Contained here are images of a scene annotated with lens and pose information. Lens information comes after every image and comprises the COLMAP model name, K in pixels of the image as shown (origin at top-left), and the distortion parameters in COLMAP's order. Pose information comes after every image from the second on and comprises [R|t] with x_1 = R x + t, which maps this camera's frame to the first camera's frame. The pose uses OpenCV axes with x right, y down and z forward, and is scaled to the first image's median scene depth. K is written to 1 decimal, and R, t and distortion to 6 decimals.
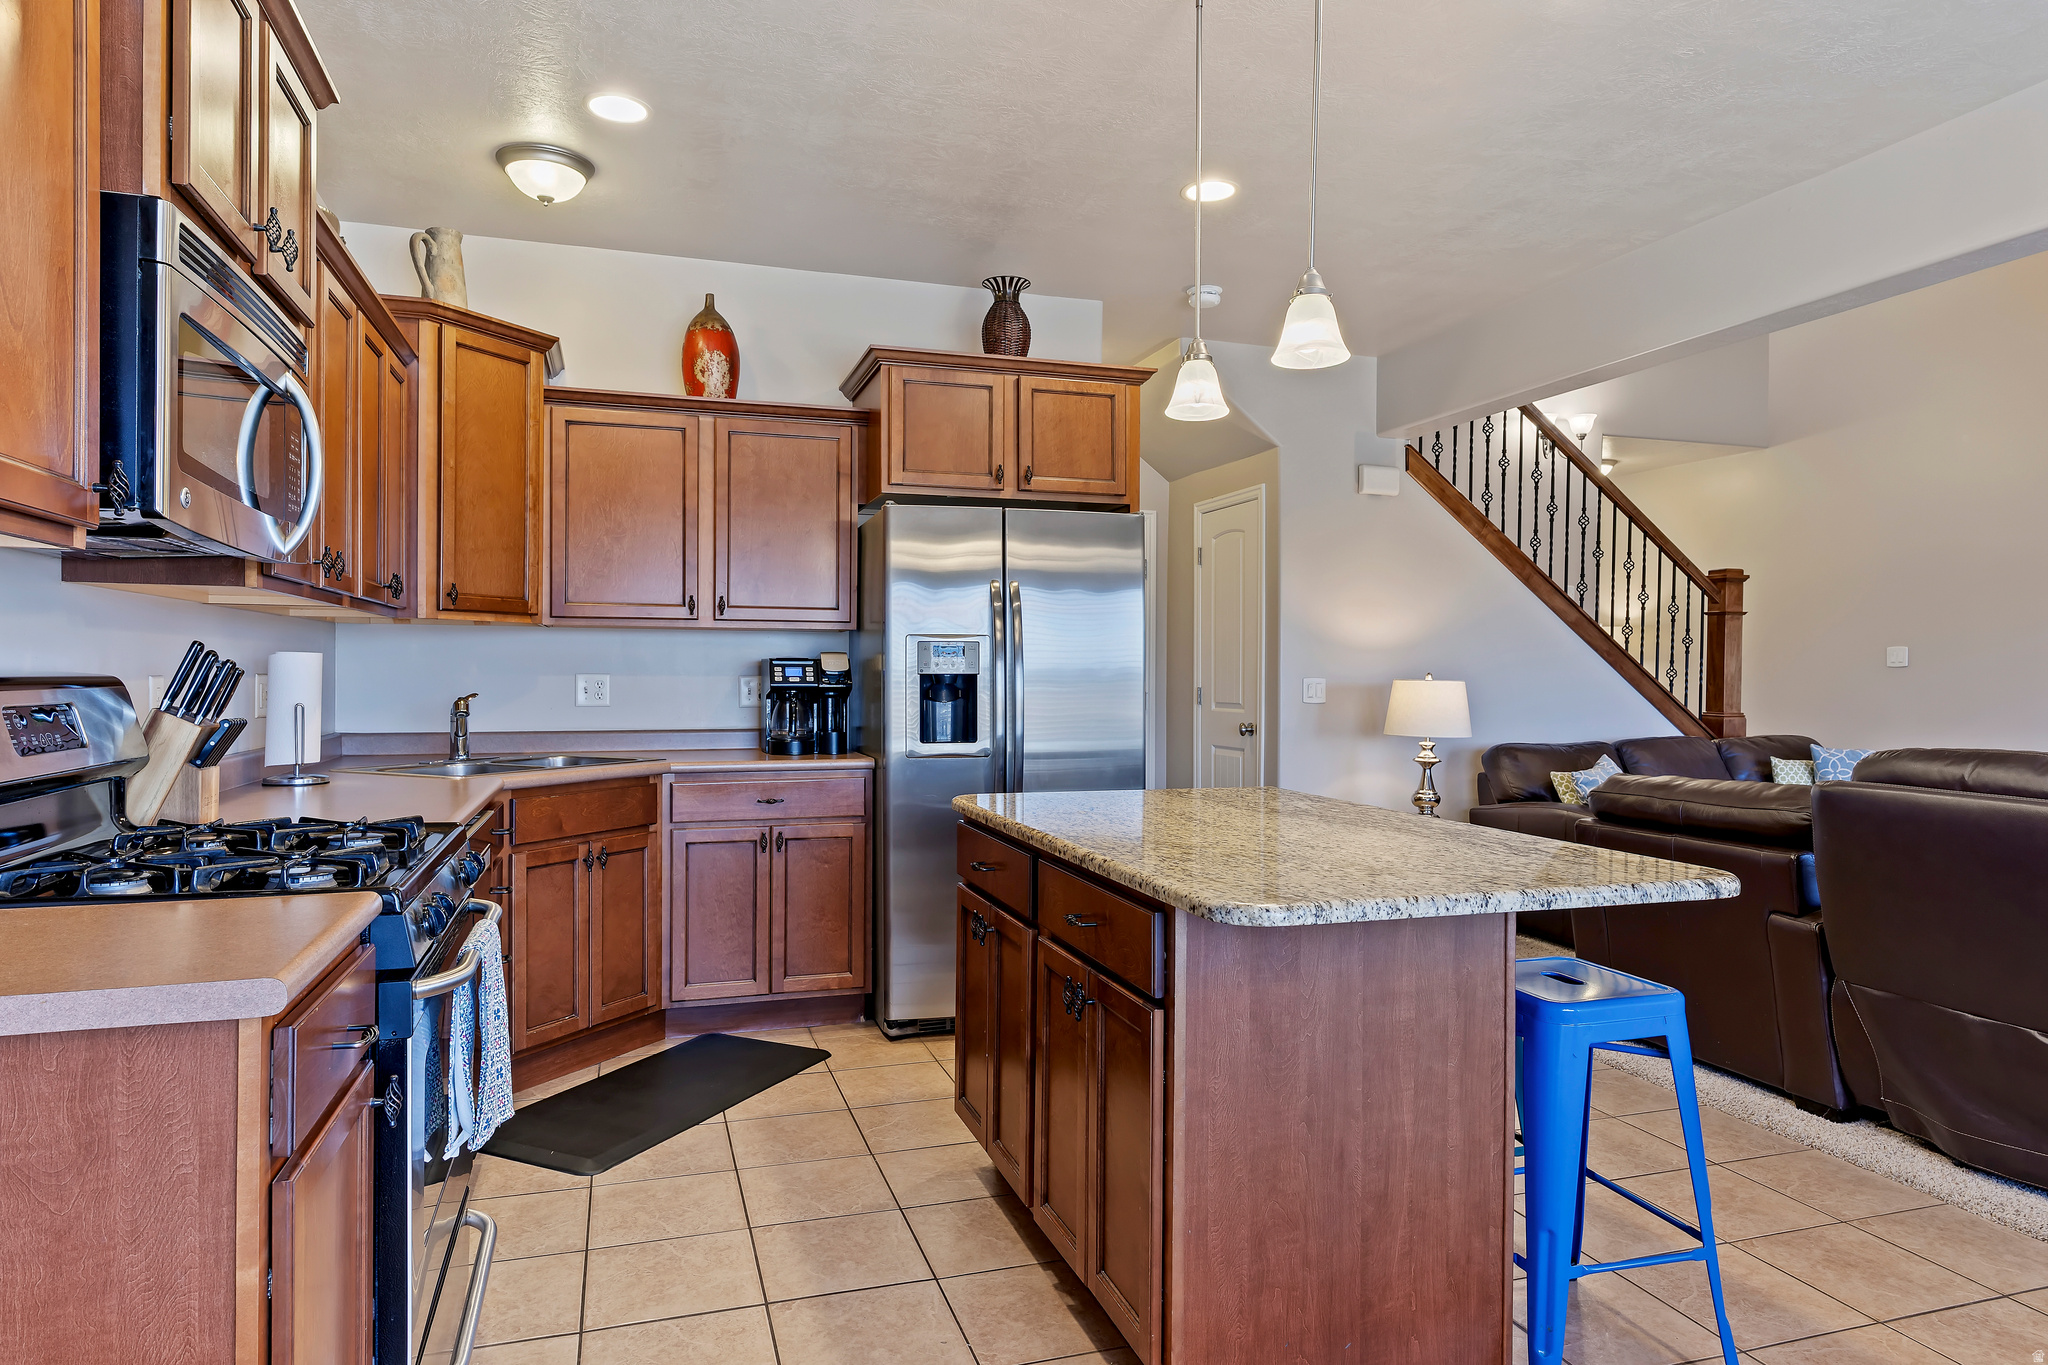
lens RADIAL K [[1224.9, 0, 1013.5], [0, 1224.9, 681.7], [0, 0, 1]] dist [0.009043, -0.001604]
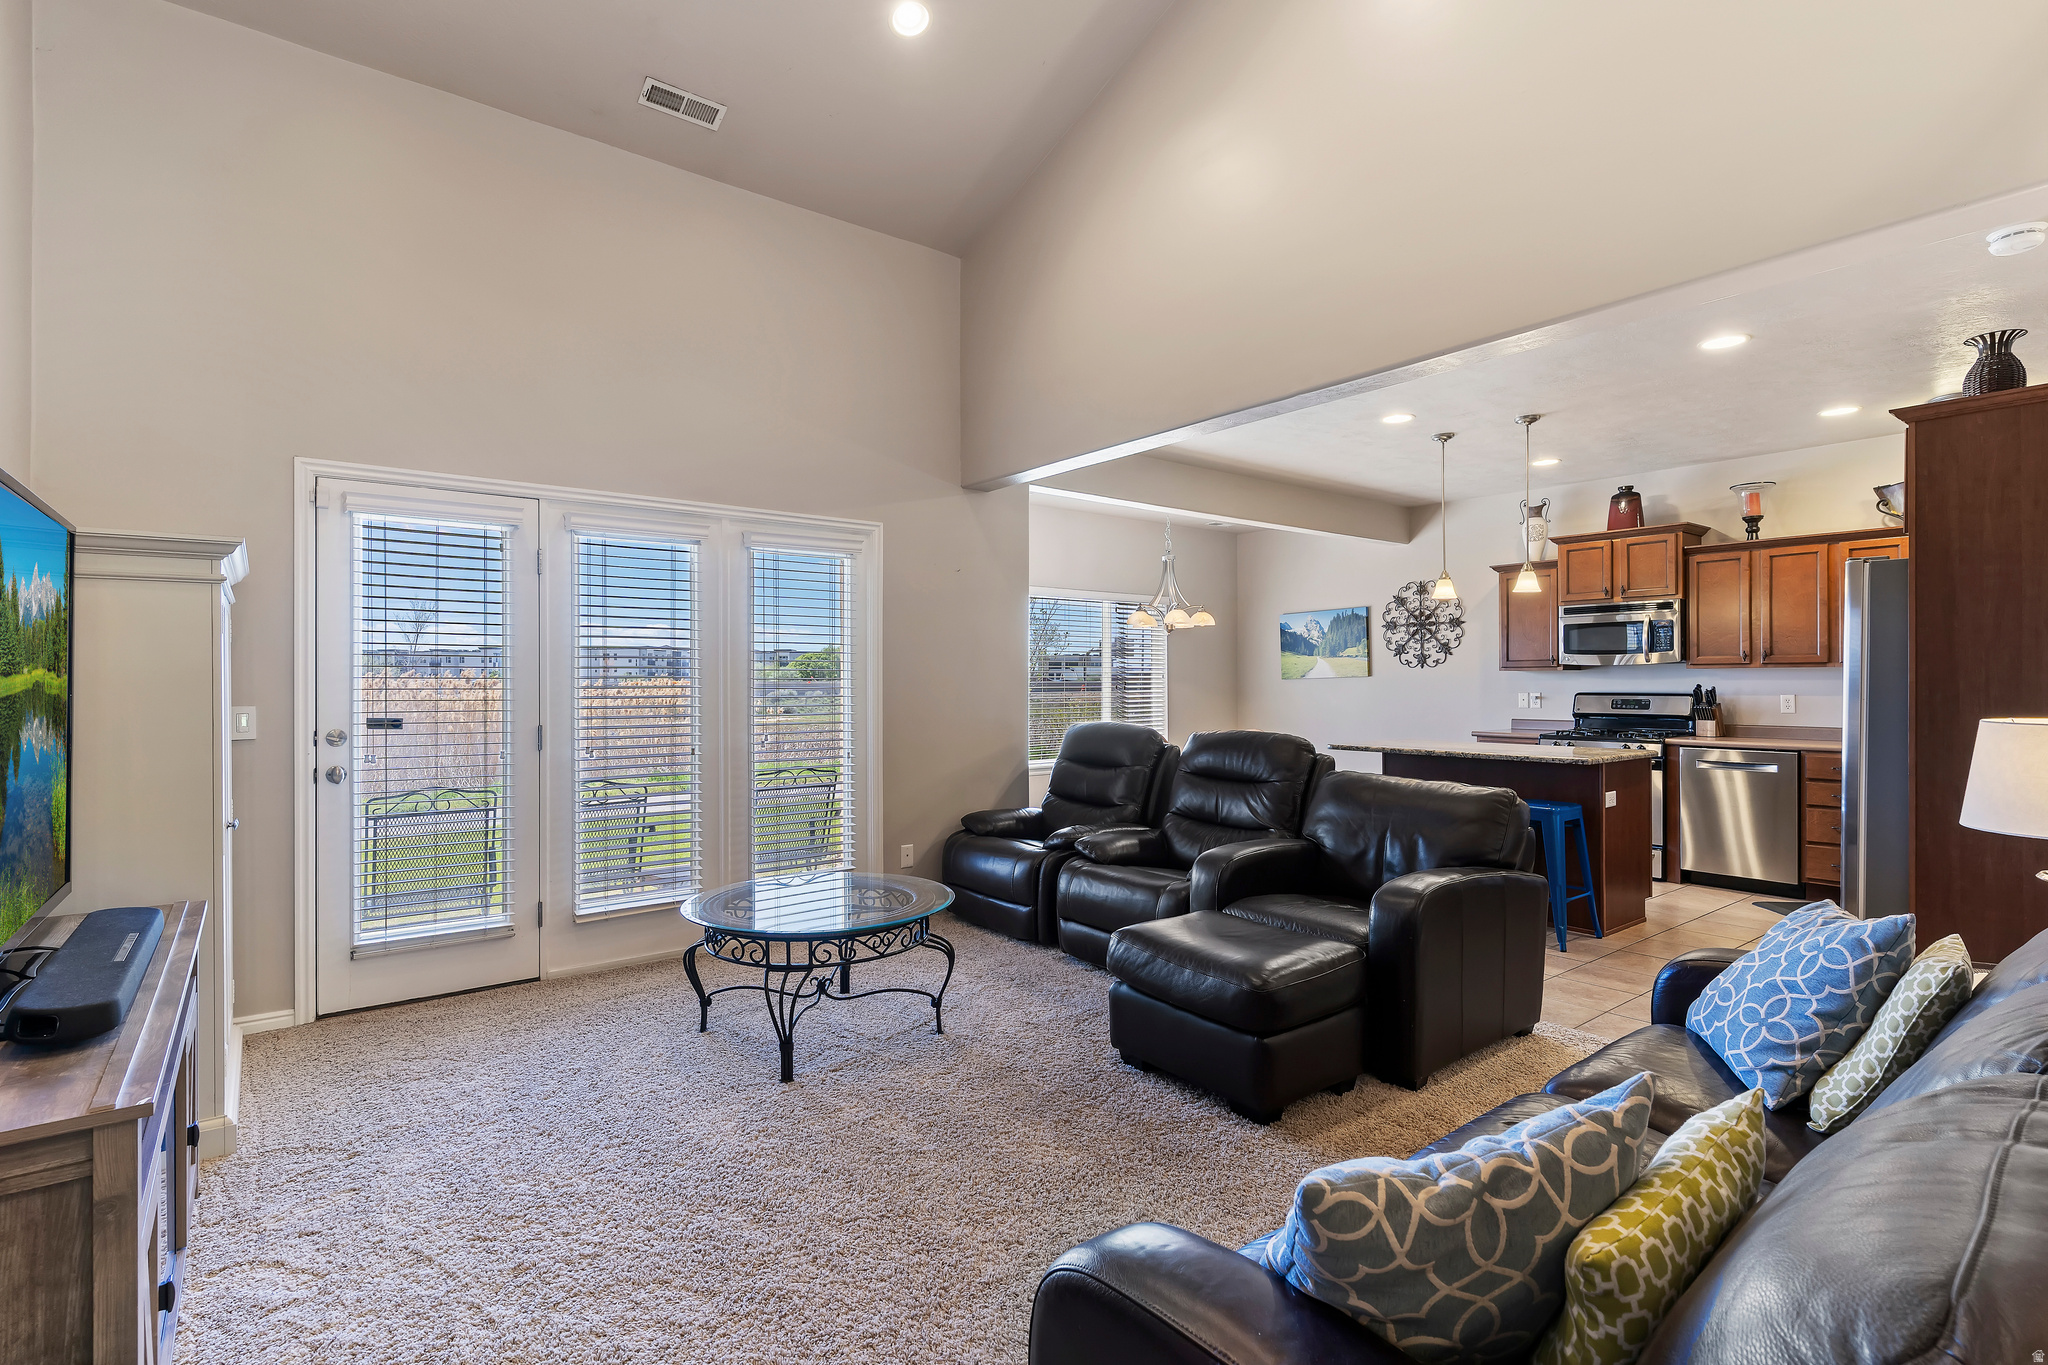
lens RADIAL K [[975.8, 0, 1007.4], [0, 975.8, 682.3], [0, 0, 1]] dist [-0.006317, 0.002553]
pose [[-0.940844, -0.001894, -0.338834, 1.573843], [-0.005270, 0.999945, 0.009044, -0.038389], [0.338798, 0.010295, -0.940803, 2.158558]]
